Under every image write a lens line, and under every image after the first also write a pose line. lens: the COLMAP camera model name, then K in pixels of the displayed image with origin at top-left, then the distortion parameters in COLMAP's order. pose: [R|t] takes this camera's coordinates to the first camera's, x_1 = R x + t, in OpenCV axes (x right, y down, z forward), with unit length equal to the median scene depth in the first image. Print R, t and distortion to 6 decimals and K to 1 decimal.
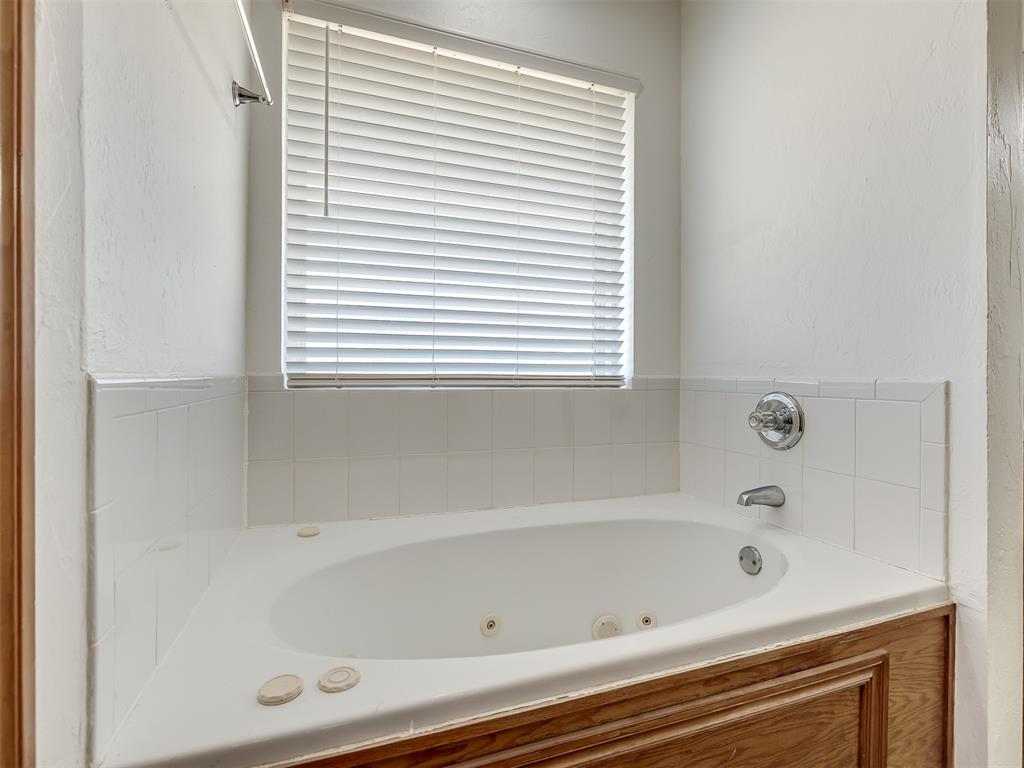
lens RADIAL K [[482.8, 0, 518.0], [0, 482.8, 379.4], [0, 0, 1]] dist [-0.002346, 0.000023]
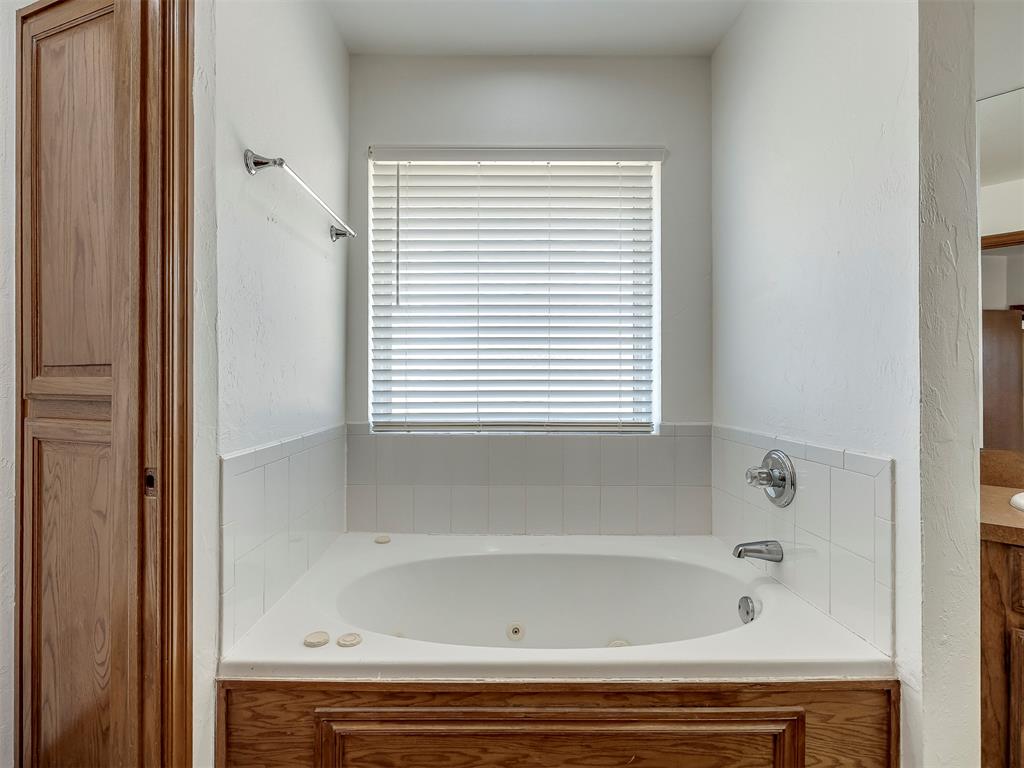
lens RADIAL K [[482.8, 0, 487.6], [0, 482.8, 382.4], [0, 0, 1]] dist [-0.002346, 0.000023]
pose [[0.938386, -0.009290, -0.345463, 0.326506], [0.005160, 0.999904, -0.012873, -0.112279], [0.345550, 0.010297, 0.938344, -0.188618]]
